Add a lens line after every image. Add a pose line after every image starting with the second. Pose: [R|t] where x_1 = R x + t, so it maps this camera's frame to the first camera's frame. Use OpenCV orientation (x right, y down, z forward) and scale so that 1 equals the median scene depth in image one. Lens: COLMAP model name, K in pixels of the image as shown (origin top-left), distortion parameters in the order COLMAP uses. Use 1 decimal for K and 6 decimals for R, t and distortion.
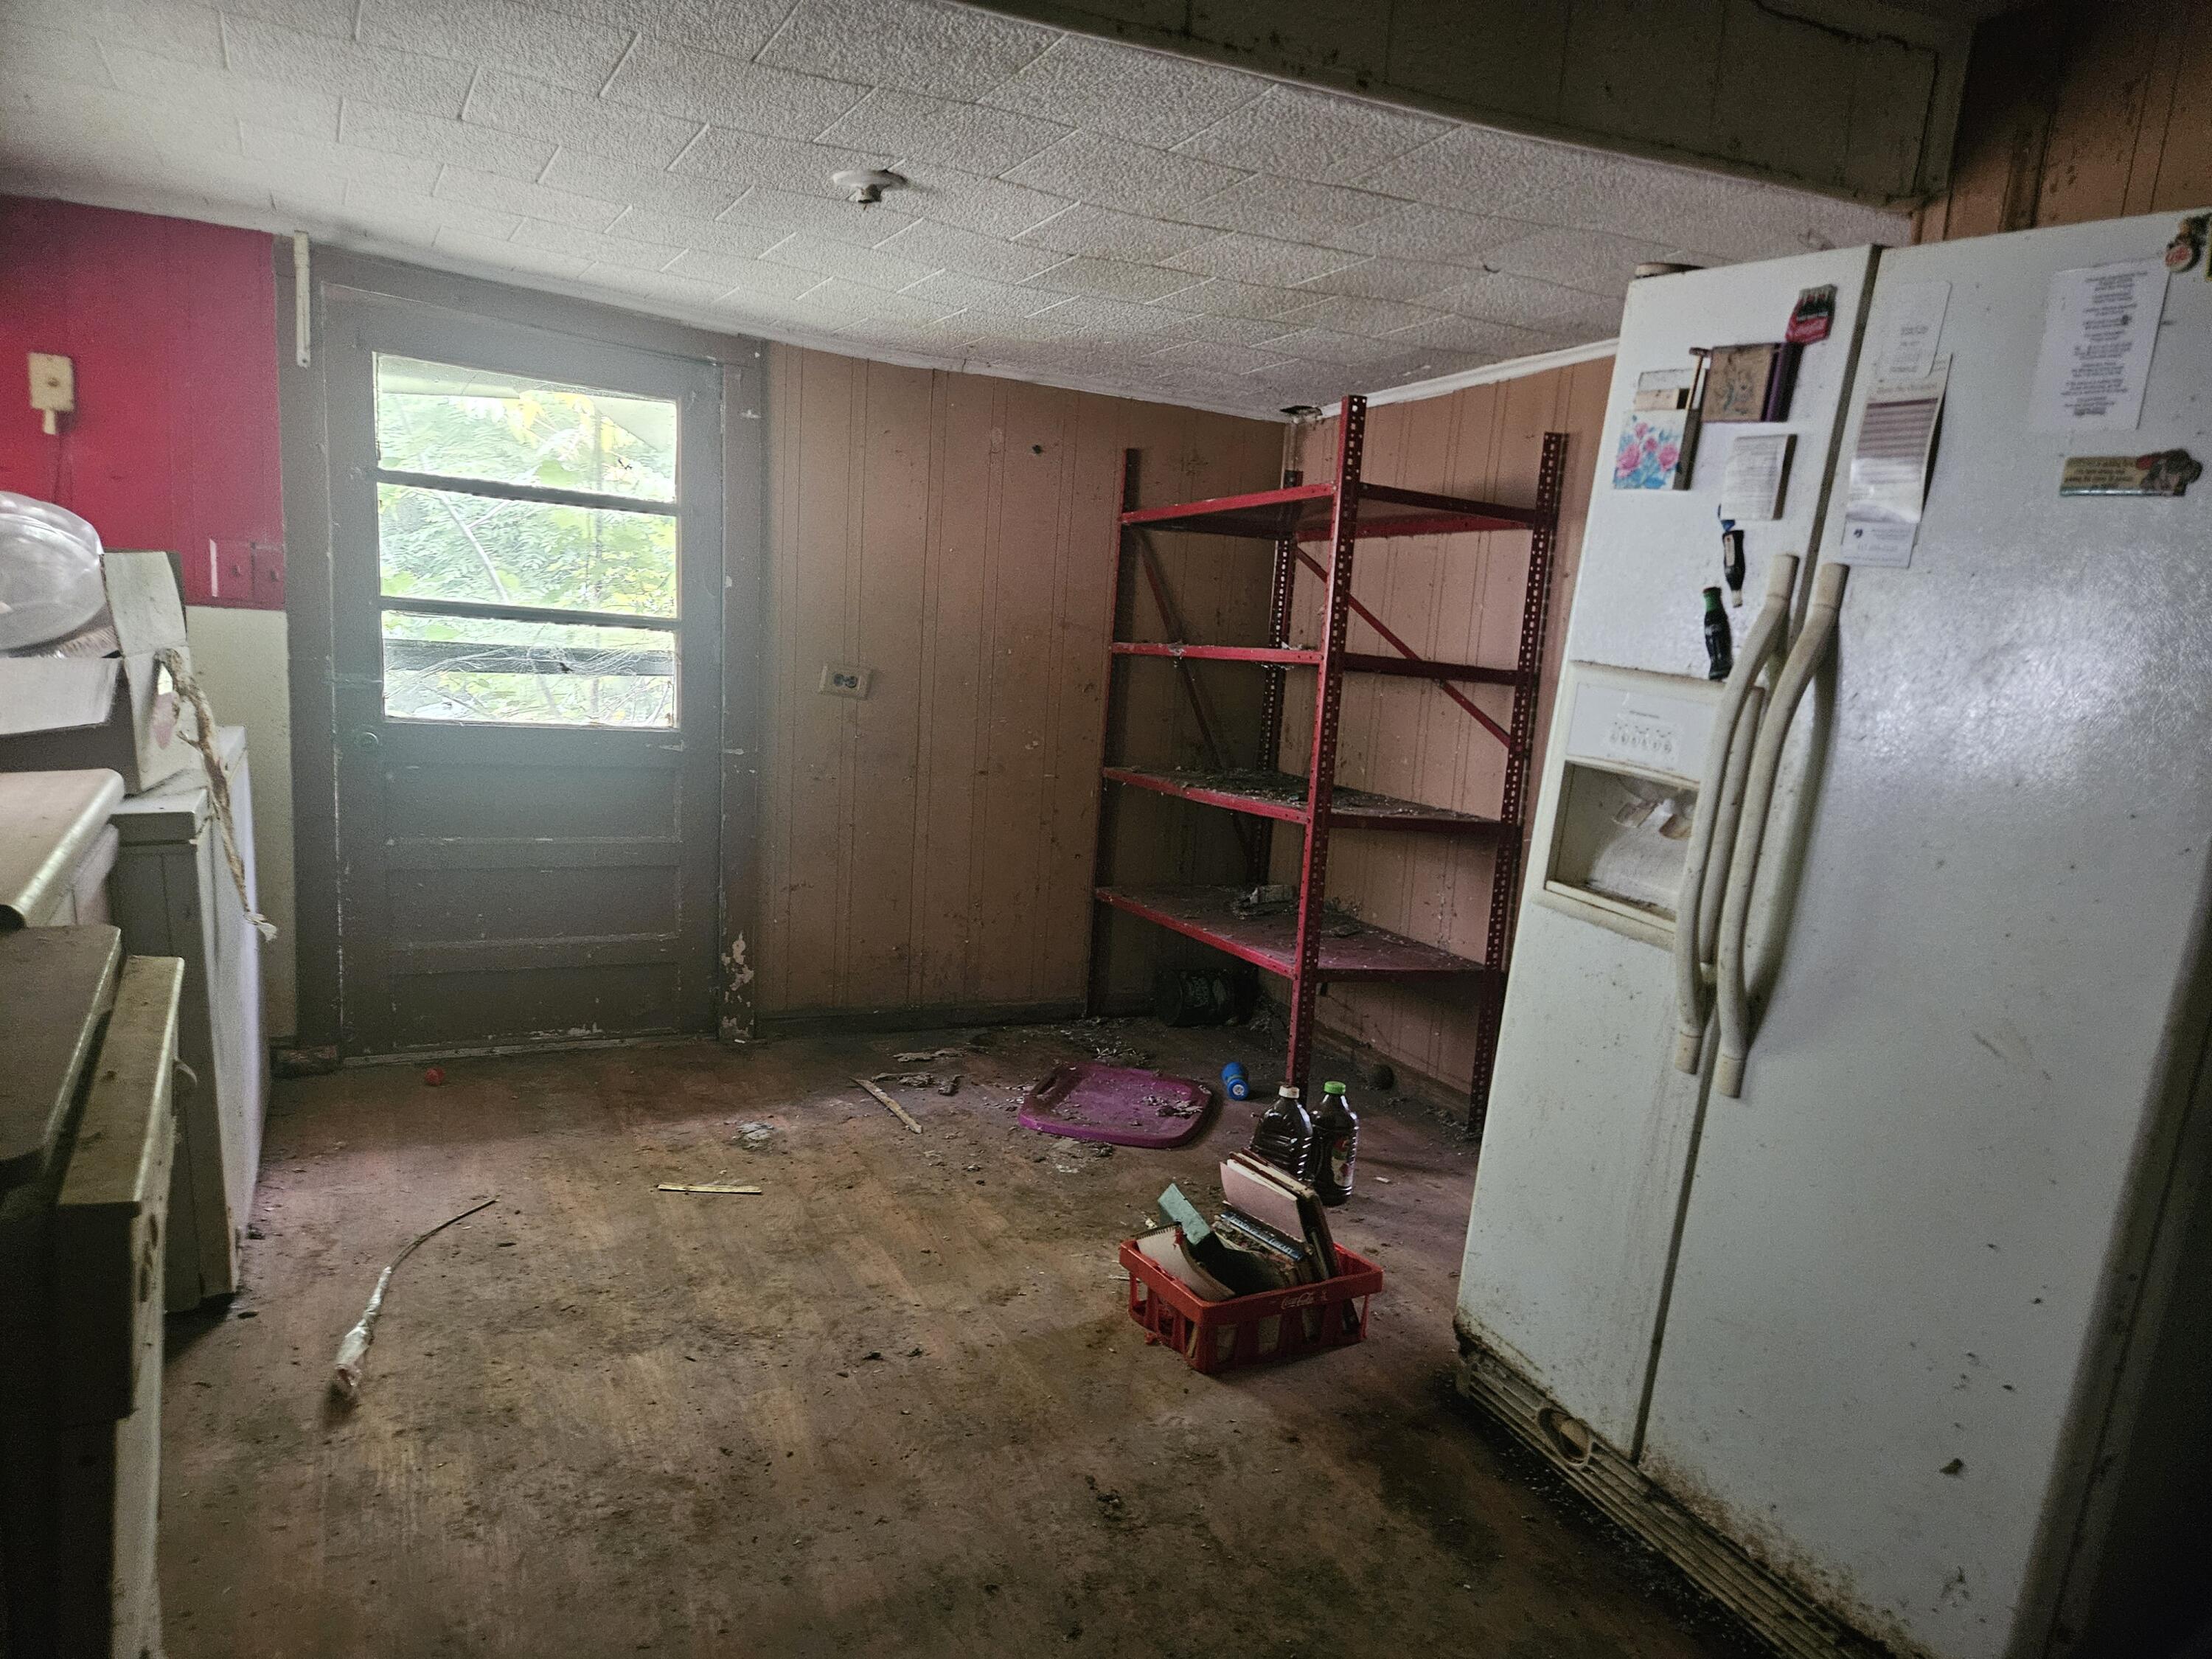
lens RADIAL K [[1467.5, 0, 1156.1], [0, 1467.5, 855.7], [0, 0, 1]] dist [0.061418, -0.052577]
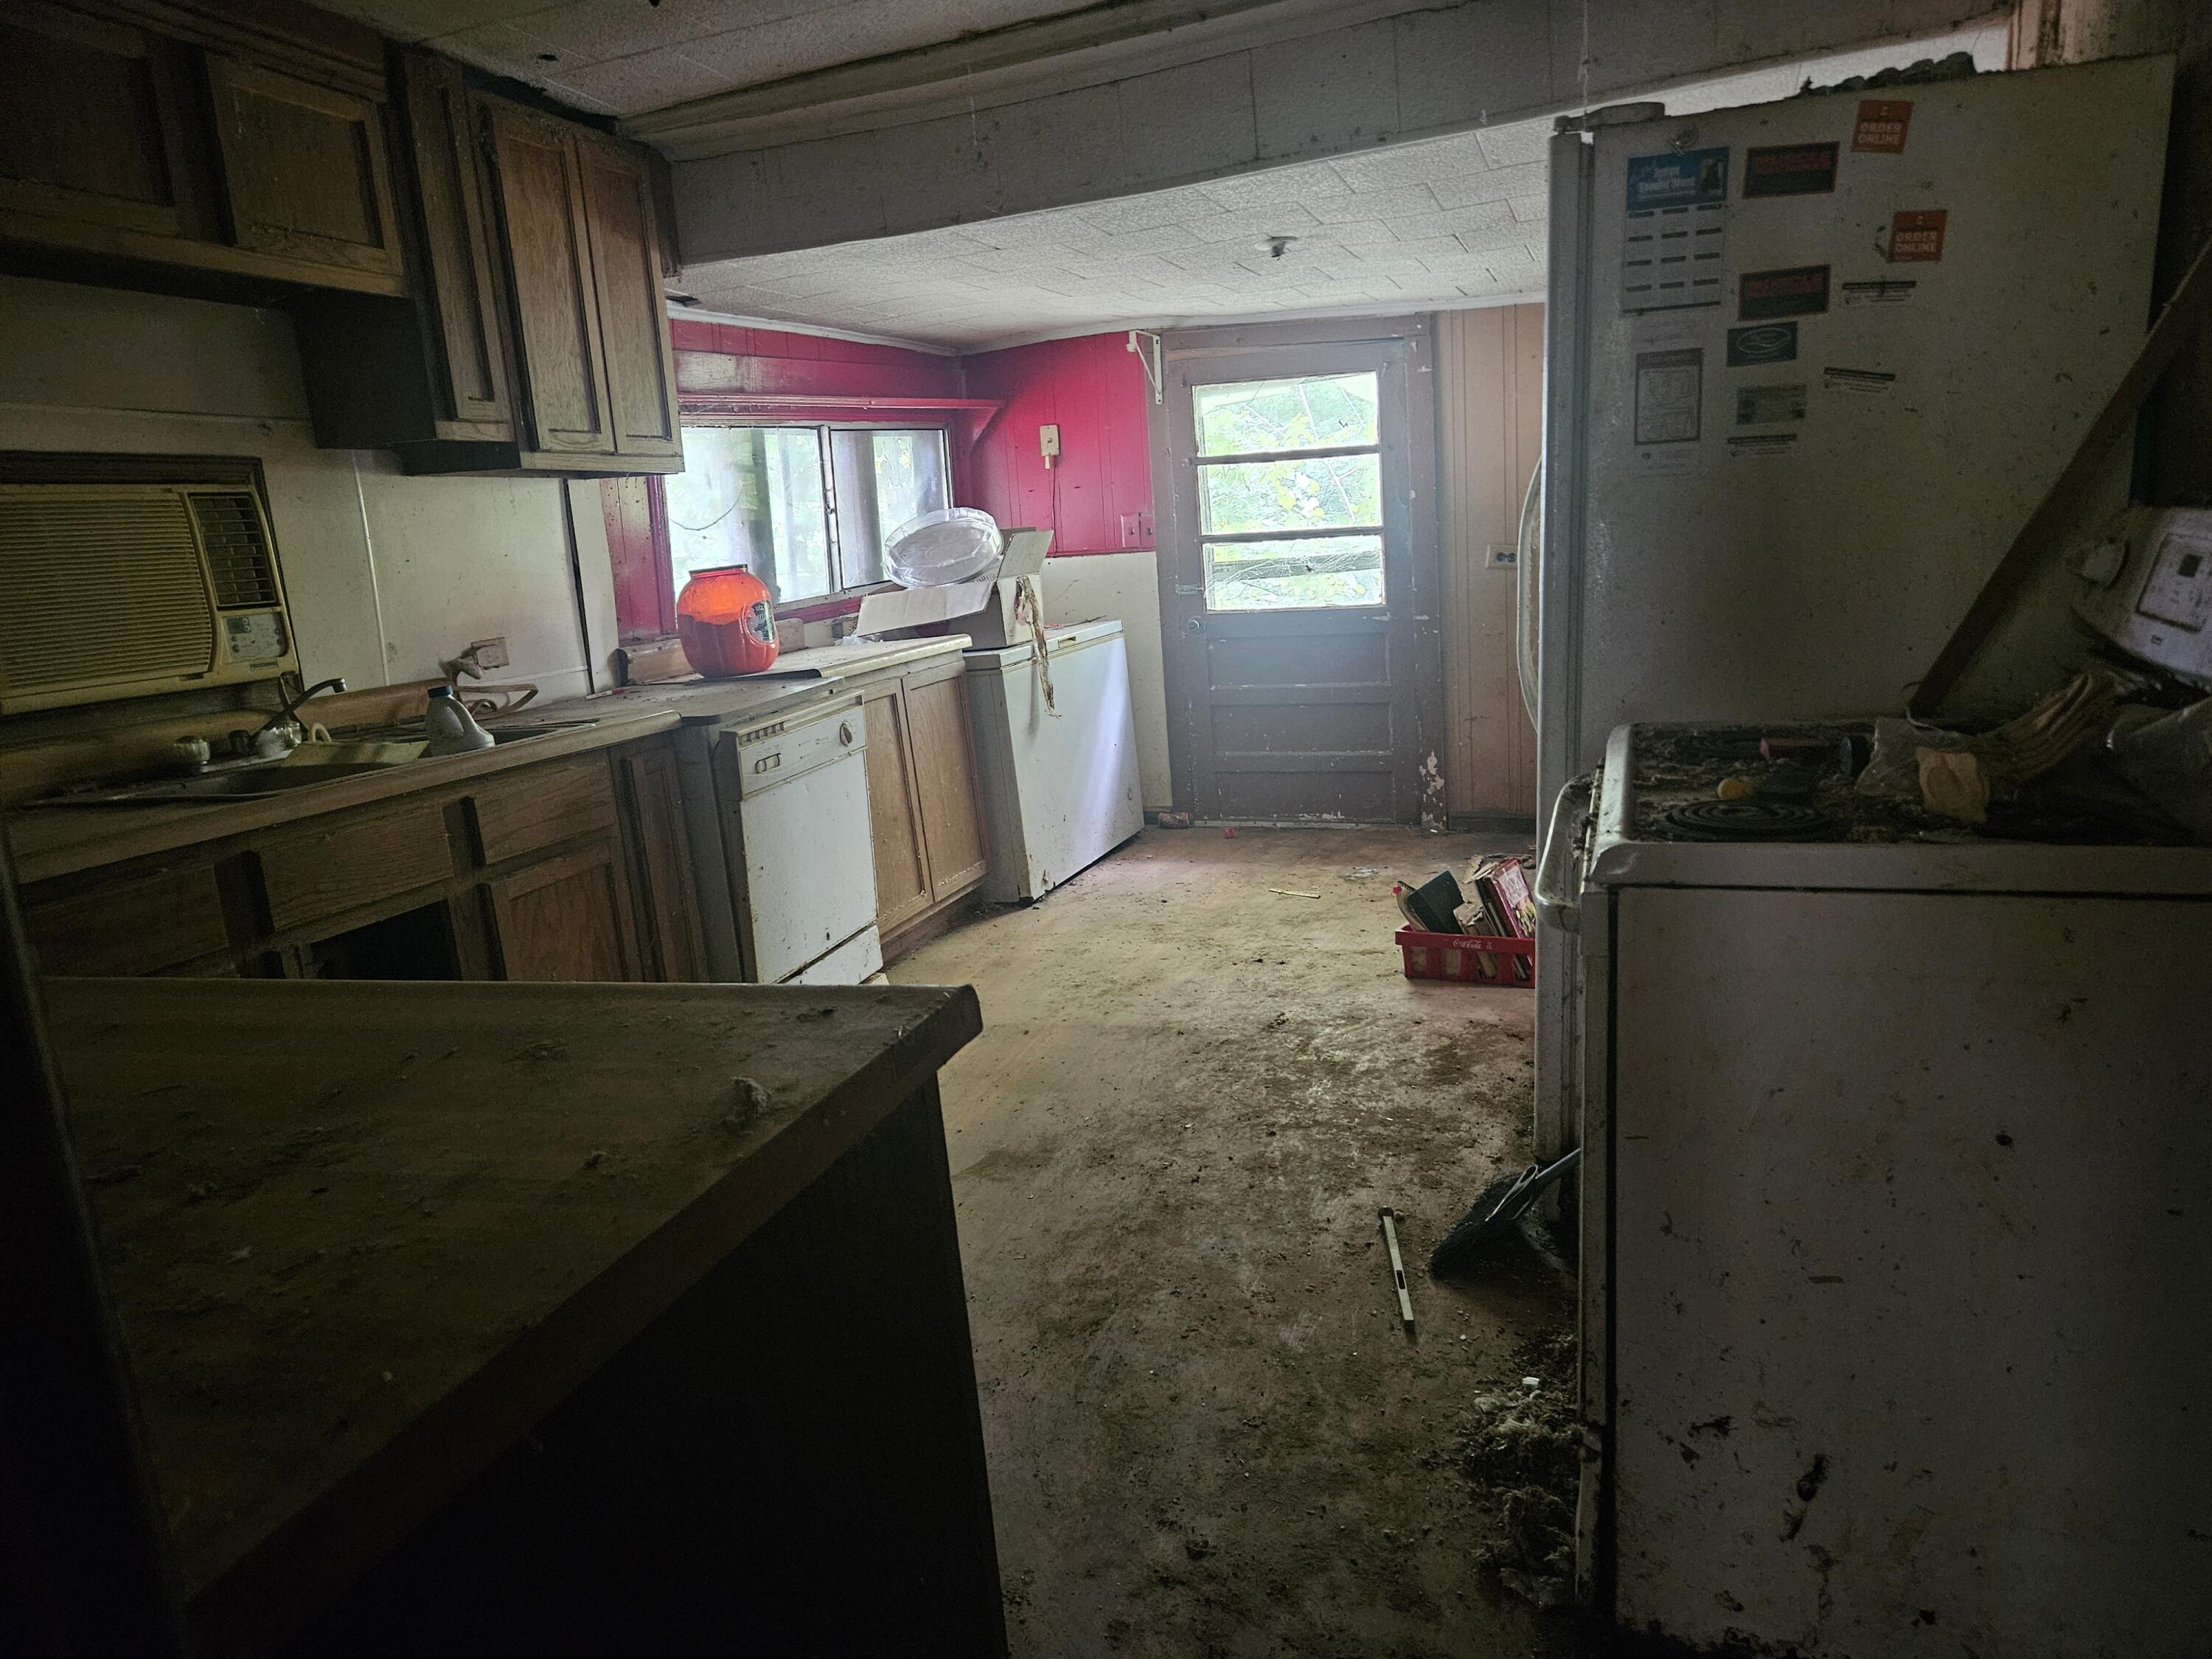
lens RADIAL K [[1475.7, 0, 1106.0], [0, 1475.7, 829.5], [0, 0, 1]] dist [0.074113, -0.065054]
pose [[0.658149, 0.034024, -0.752119, 0.608616], [-0.007872, 0.999235, 0.038315, 0.081547], [0.752847, -0.019296, 0.657913, -0.147677]]
